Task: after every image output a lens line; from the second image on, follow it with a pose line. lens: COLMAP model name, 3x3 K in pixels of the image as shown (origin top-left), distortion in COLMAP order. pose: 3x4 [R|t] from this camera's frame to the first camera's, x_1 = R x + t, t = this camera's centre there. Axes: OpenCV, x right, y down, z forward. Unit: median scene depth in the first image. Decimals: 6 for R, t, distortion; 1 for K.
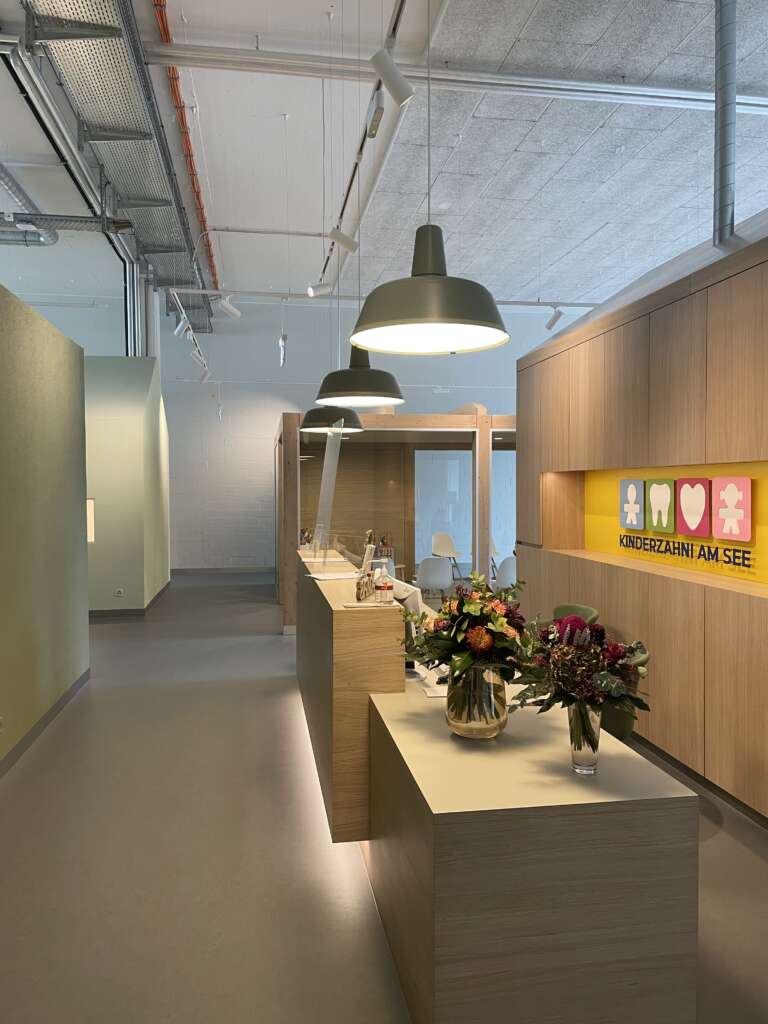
lens RADIAL K [[782.3, 0, 384.0], [0, 782.3, 512.0], [0, 0, 1]] dist [0.092822, -0.151197]
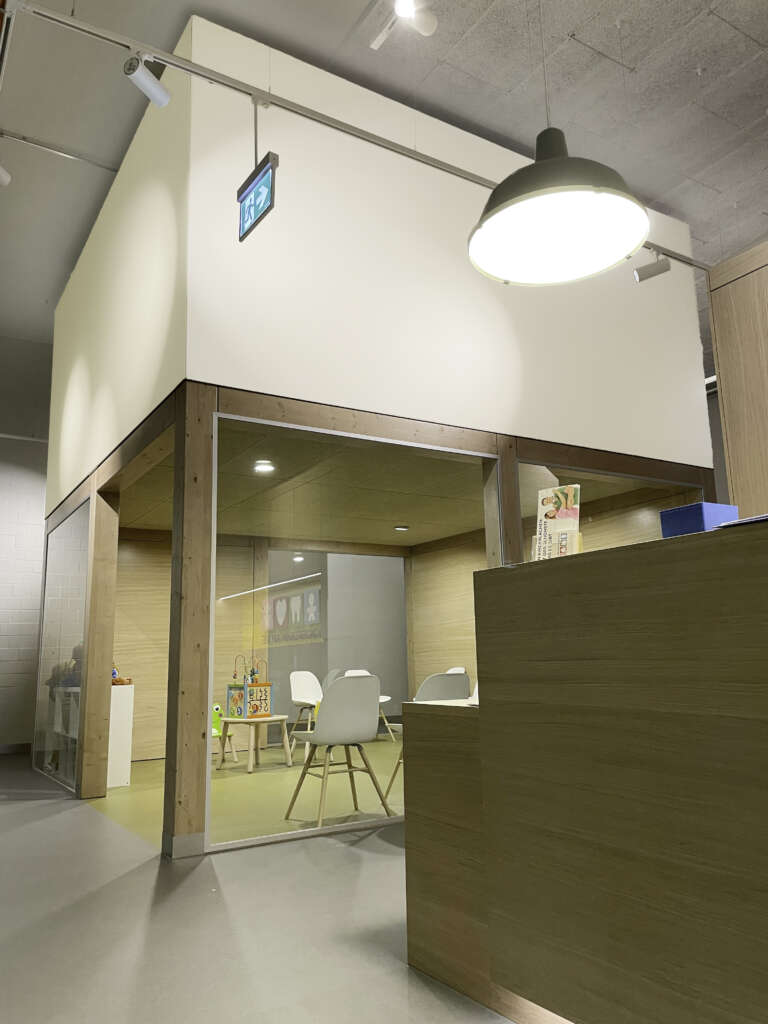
lens RADIAL K [[782.3, 0, 384.0], [0, 782.3, 512.0], [0, 0, 1]] dist [0.092822, -0.151197]
pose [[0.927449, 0.058087, 0.369412, -0.170175], [0.028053, 0.974271, -0.223629, 0.064083], [-0.372897, 0.217767, 0.901956, 0.462224]]
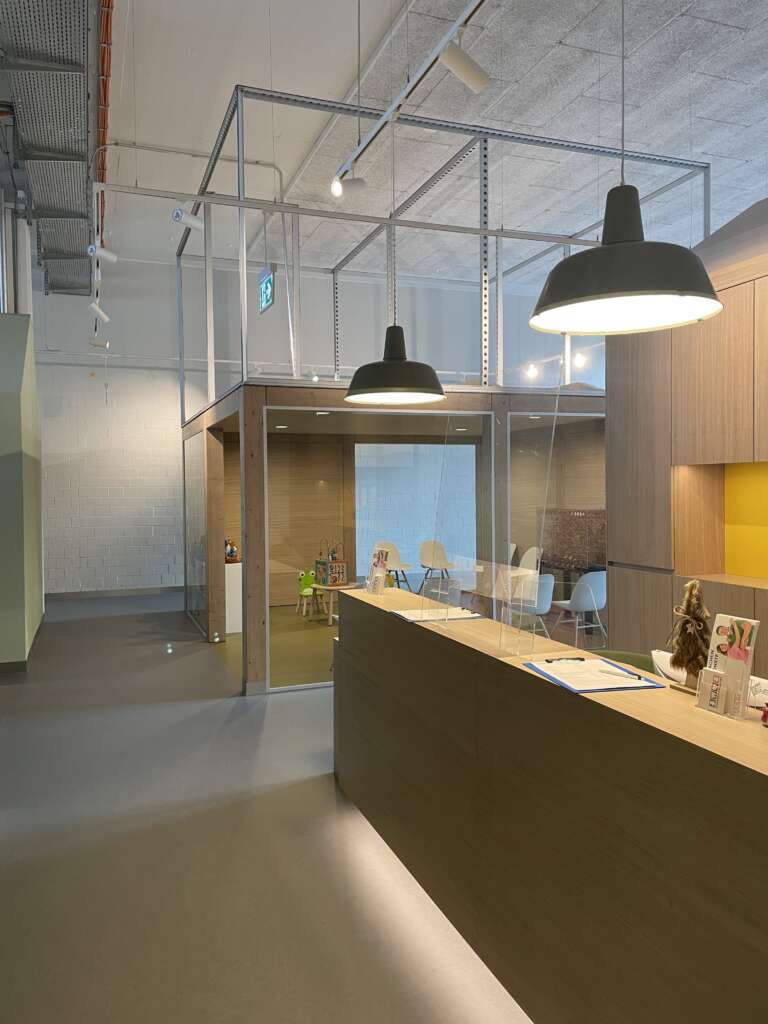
lens RADIAL K [[777.8, 0, 384.0], [0, 777.8, 512.0], [0, 0, 1]] dist [0.075332, -0.109498]
pose [[0.981783, -0.007390, 0.189862, -0.122668], [0.007734, 0.999970, -0.001071, -0.006818], [-0.189848, 0.002520, 0.981810, 0.248164]]
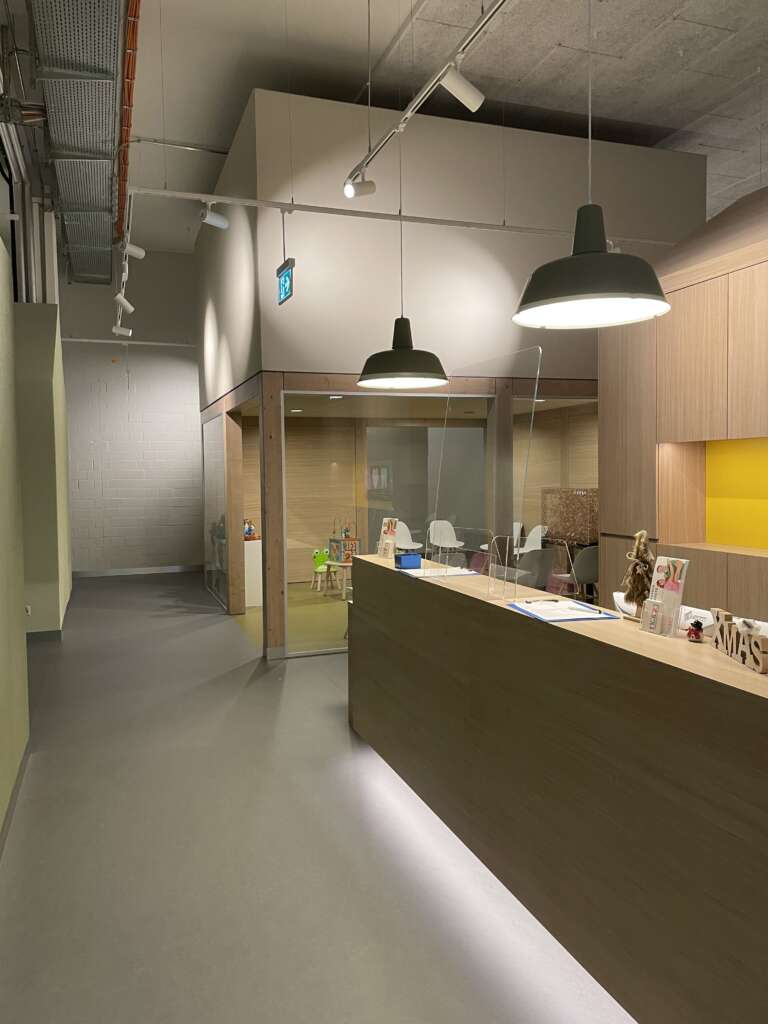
lens RADIAL K [[782.3, 0, 384.0], [0, 782.3, 512.0], [0, 0, 1]] dist [0.092822, -0.151197]
pose [[0.984581, -0.013375, 0.174417, -0.130422], [0.010462, 0.999790, 0.017608, 0.000127], [-0.174616, -0.015512, 0.984514, 0.198424]]
